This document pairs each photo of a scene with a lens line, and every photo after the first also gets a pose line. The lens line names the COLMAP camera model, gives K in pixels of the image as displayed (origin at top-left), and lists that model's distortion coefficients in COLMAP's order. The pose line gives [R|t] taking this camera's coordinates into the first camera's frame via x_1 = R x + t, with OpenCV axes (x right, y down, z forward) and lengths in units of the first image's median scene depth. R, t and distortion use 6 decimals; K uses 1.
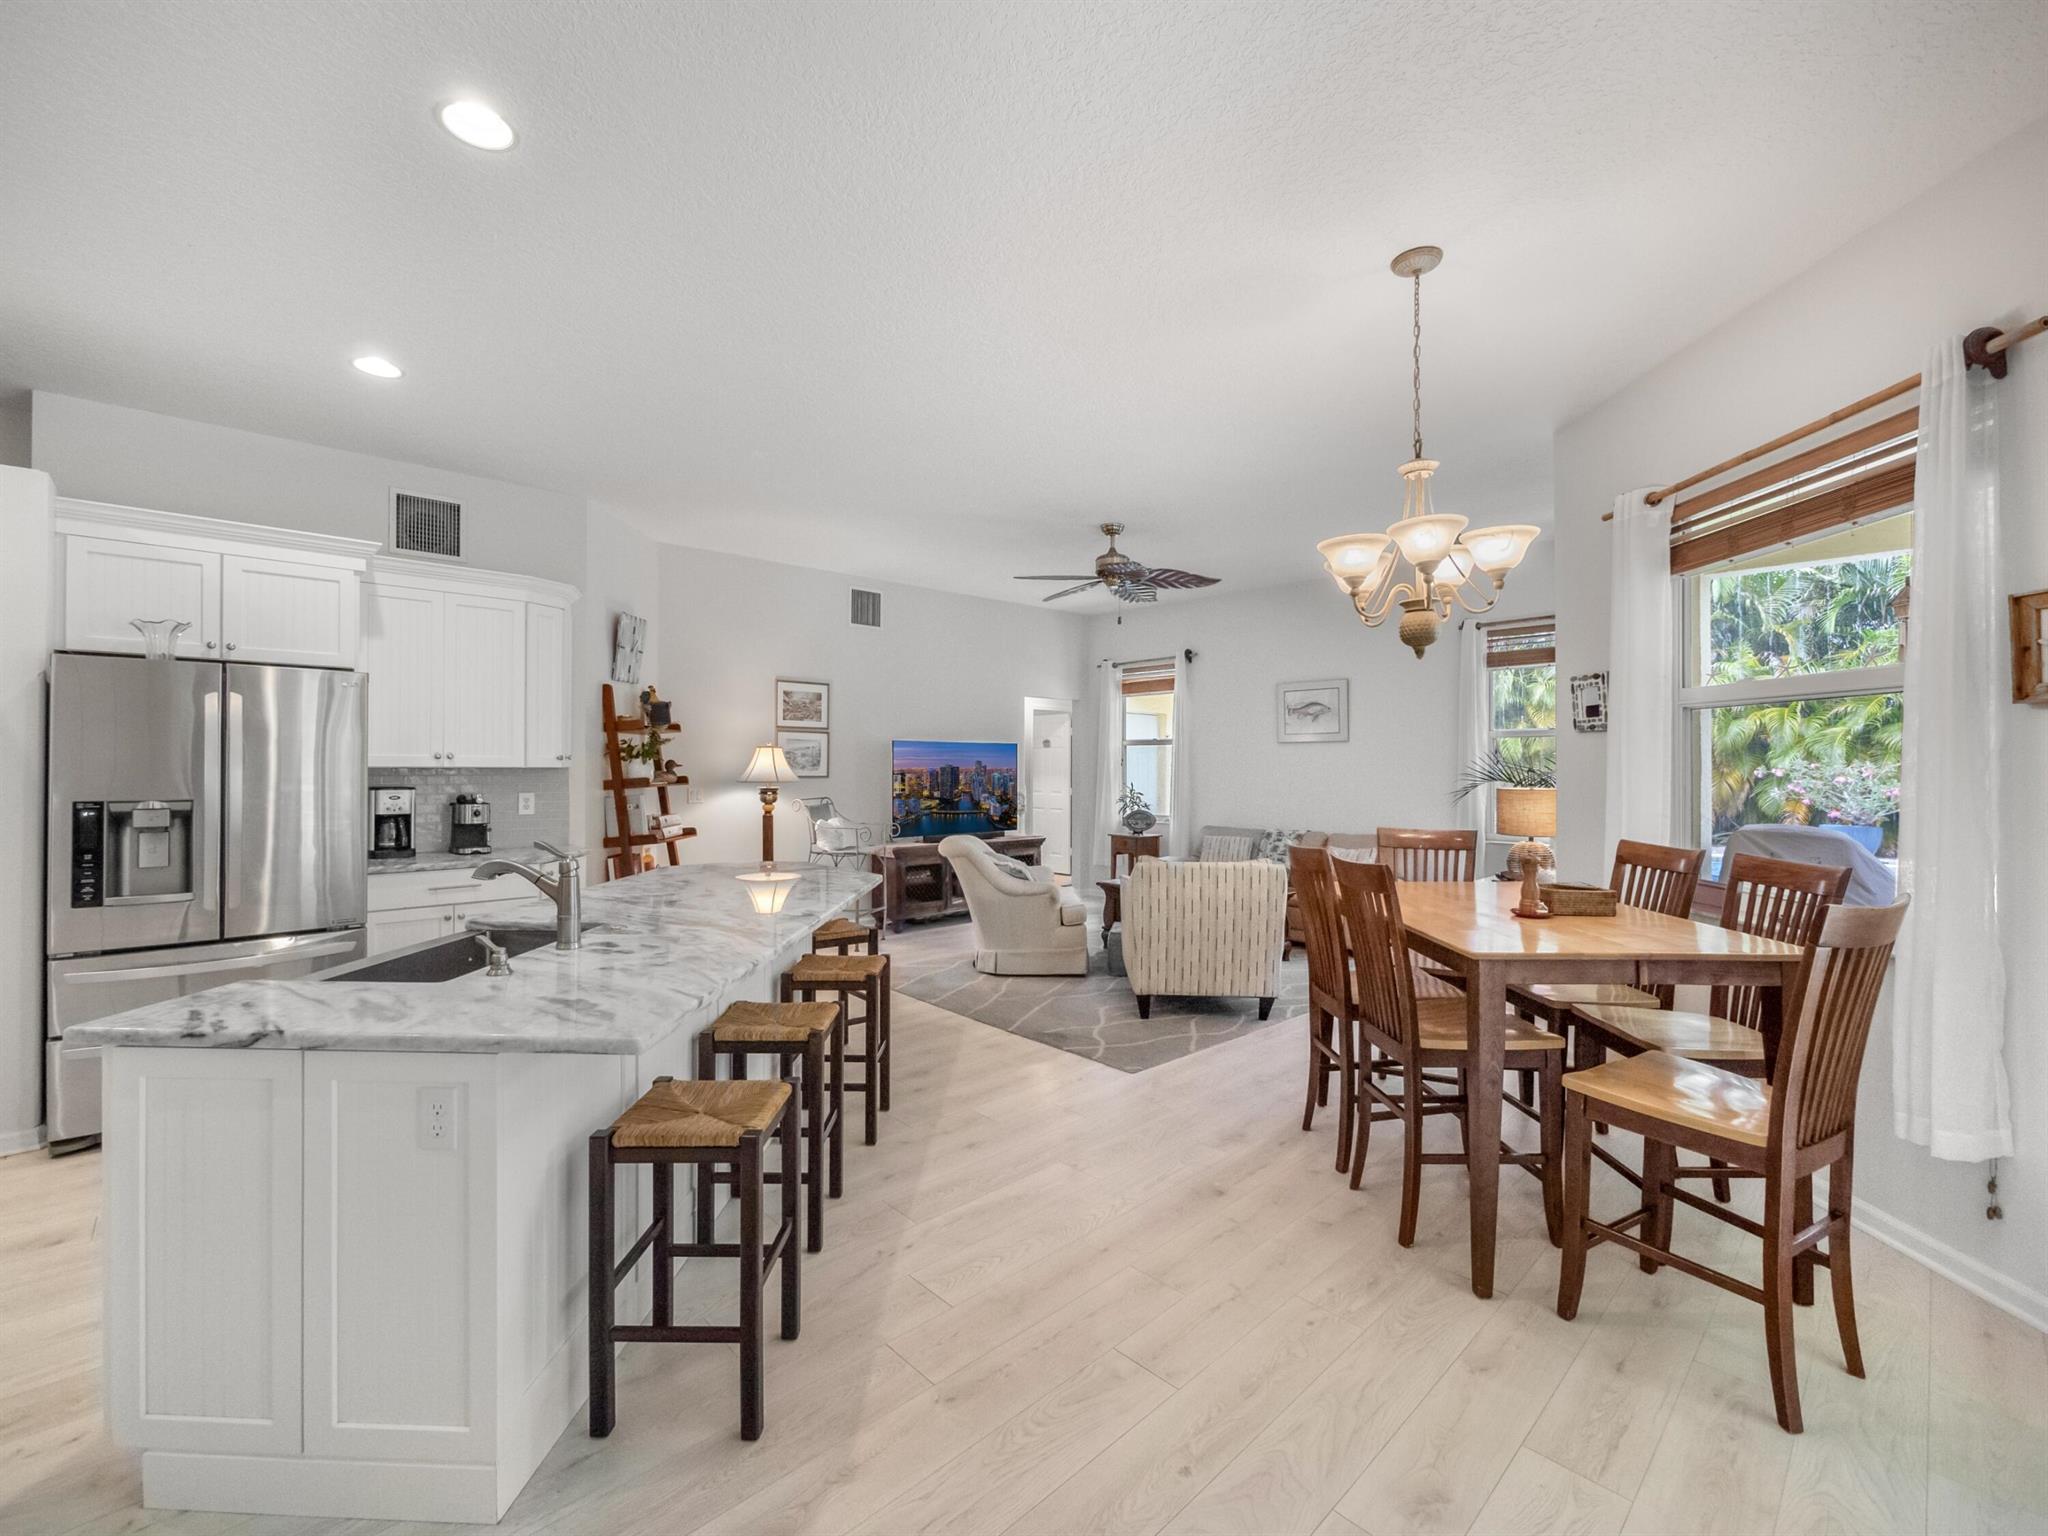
lens RADIAL K [[907.3, 0, 1038.1], [0, 907.3, 774.2], [0, 0, 1]] dist [-0.004363, 0.000392]
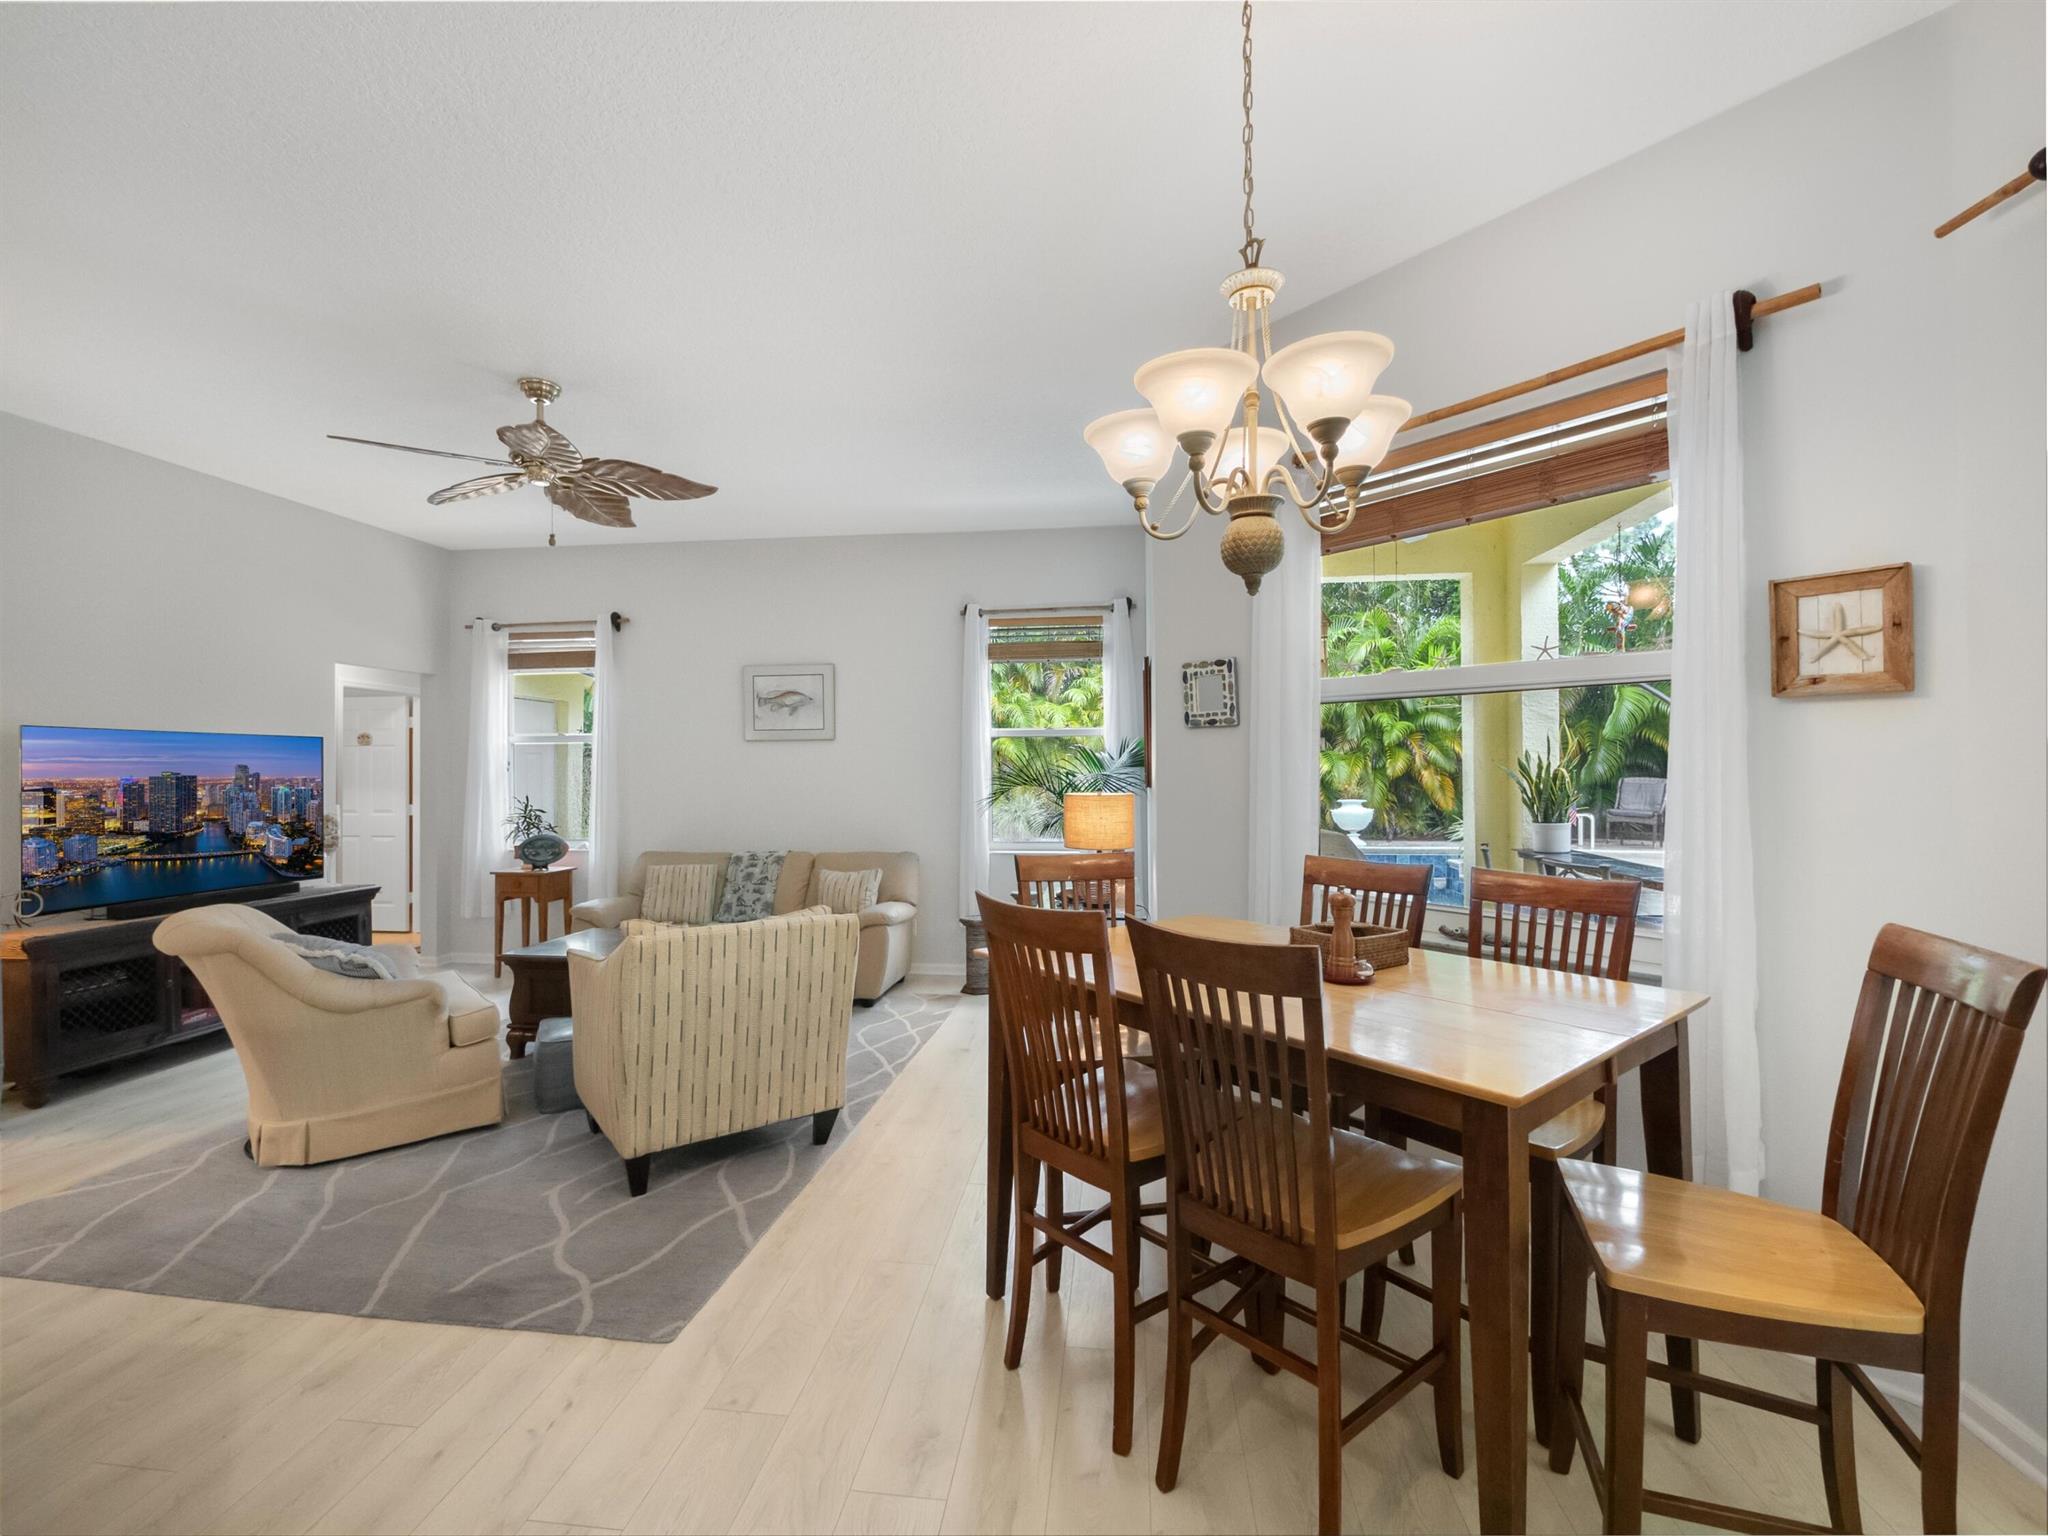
lens RADIAL K [[907.3, 0, 1038.1], [0, 907.3, 774.2], [0, 0, 1]] dist [-0.004363, 0.000392]
pose [[0.778973, -0.007294, 0.627015, -0.044844], [0.011518, 0.999930, -0.002677, -0.001628], [-0.626952, 0.009307, 0.779002, 0.335469]]
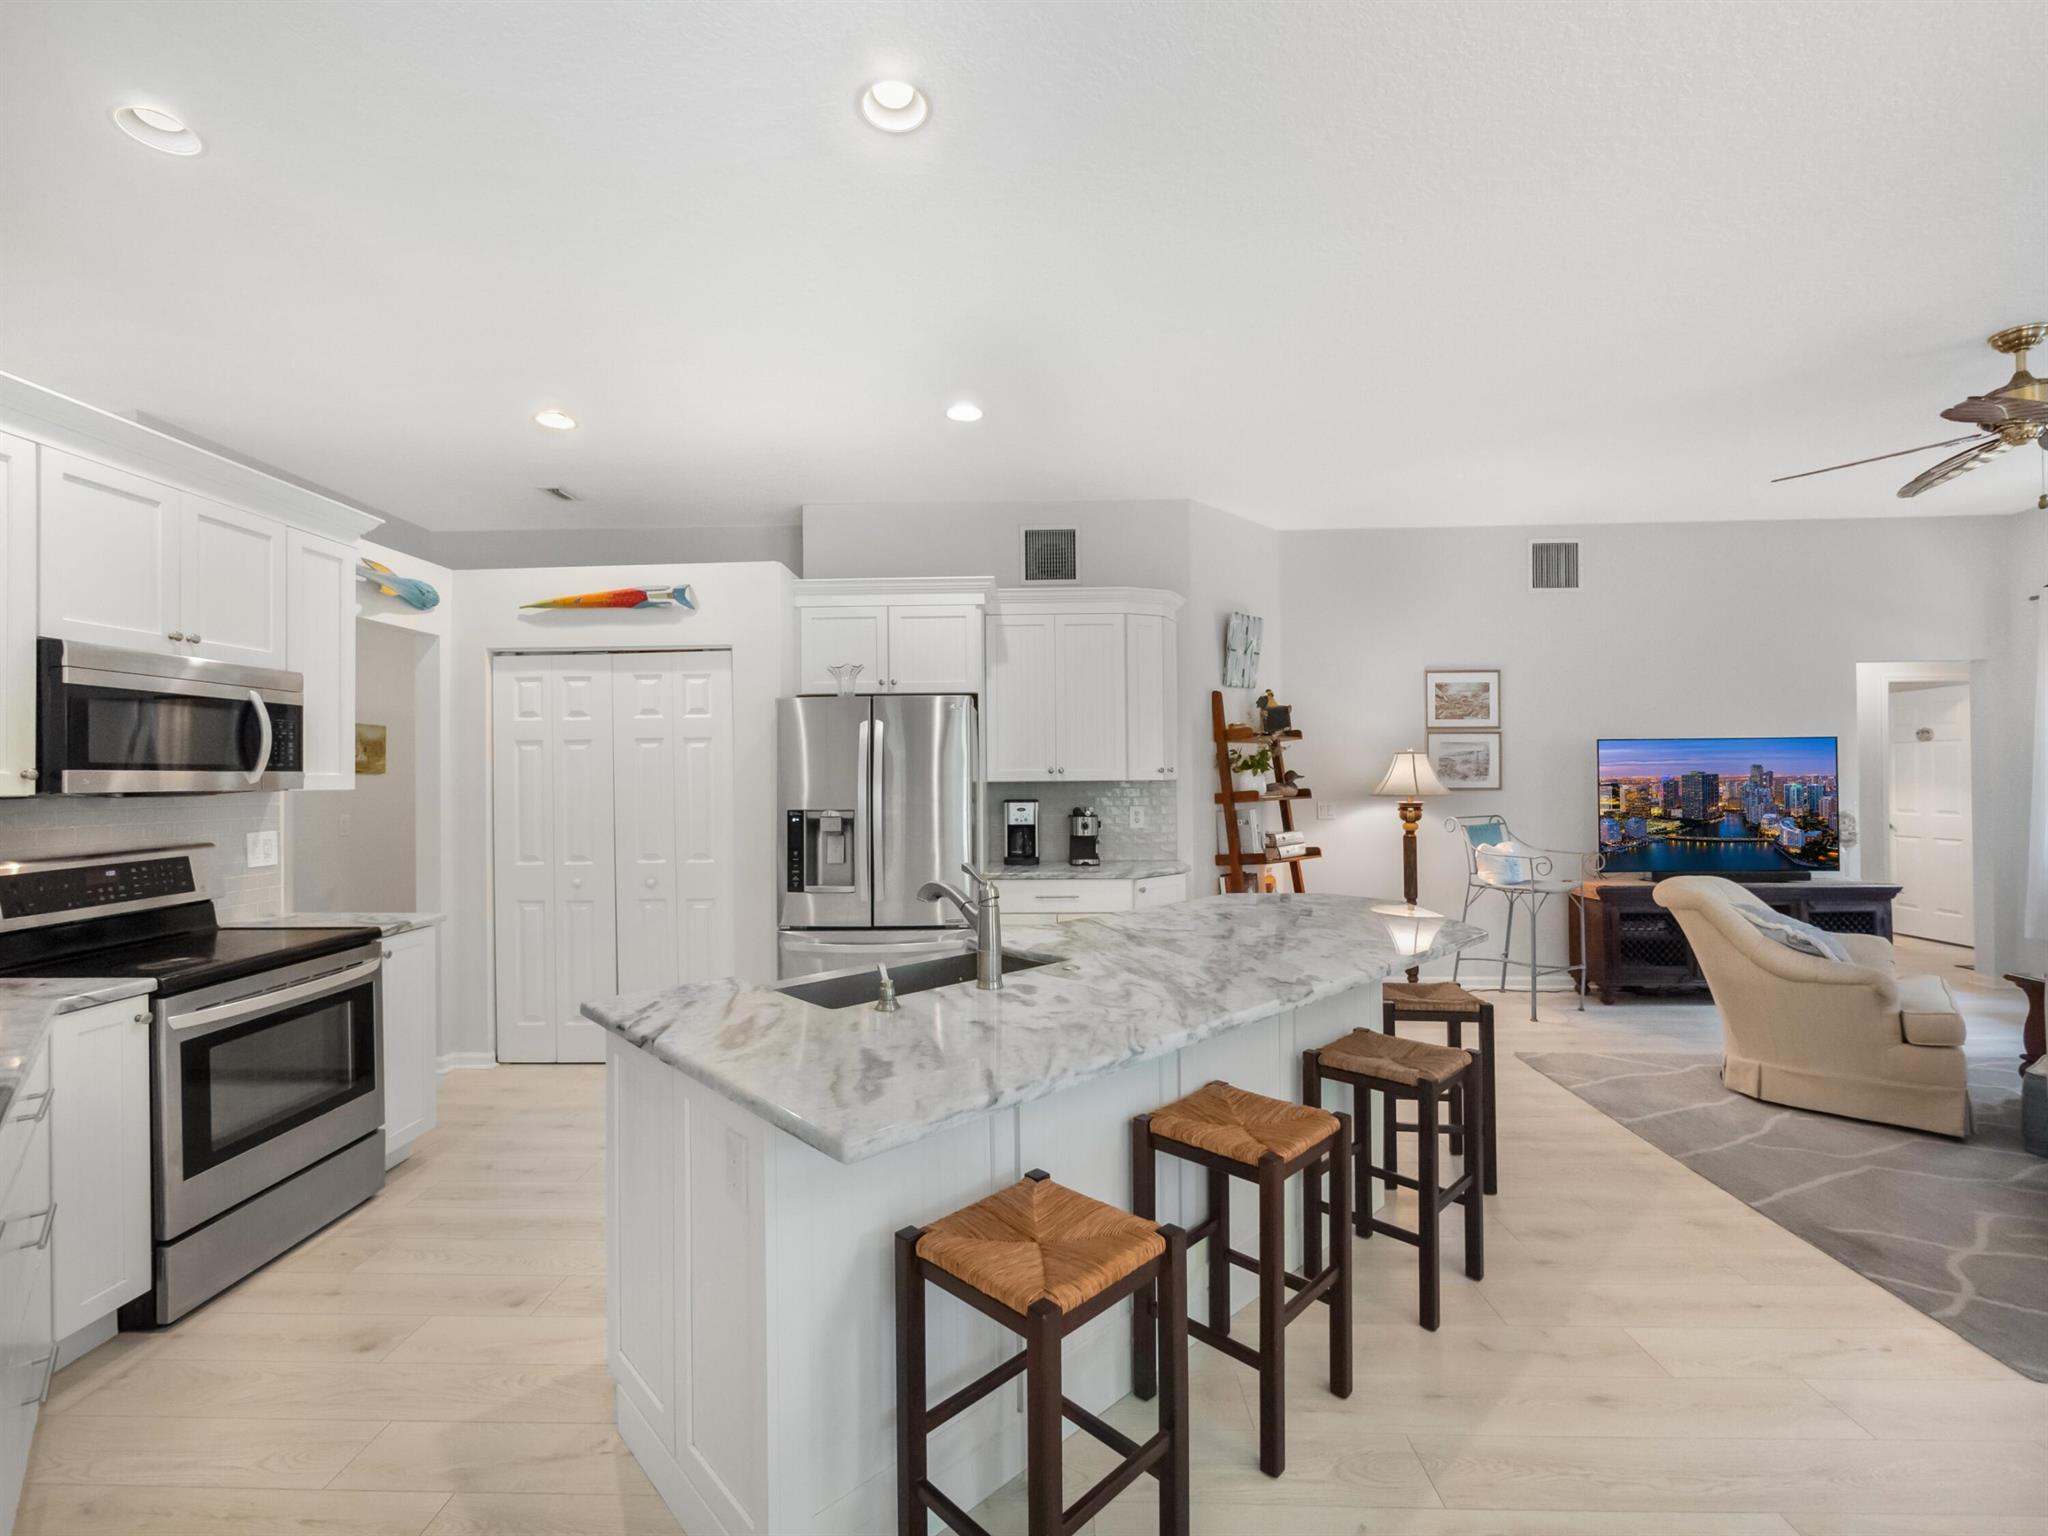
lens RADIAL K [[927.2, 0, 1001.0], [0, 927.2, 777.8], [0, 0, 1]] dist [0.000802, 0.000321]
pose [[0.689607, -0.011439, -0.724093, 0.064295], [0.005044, 0.999927, -0.010993, -0.000156], [0.724166, 0.003929, 0.689615, 0.175092]]
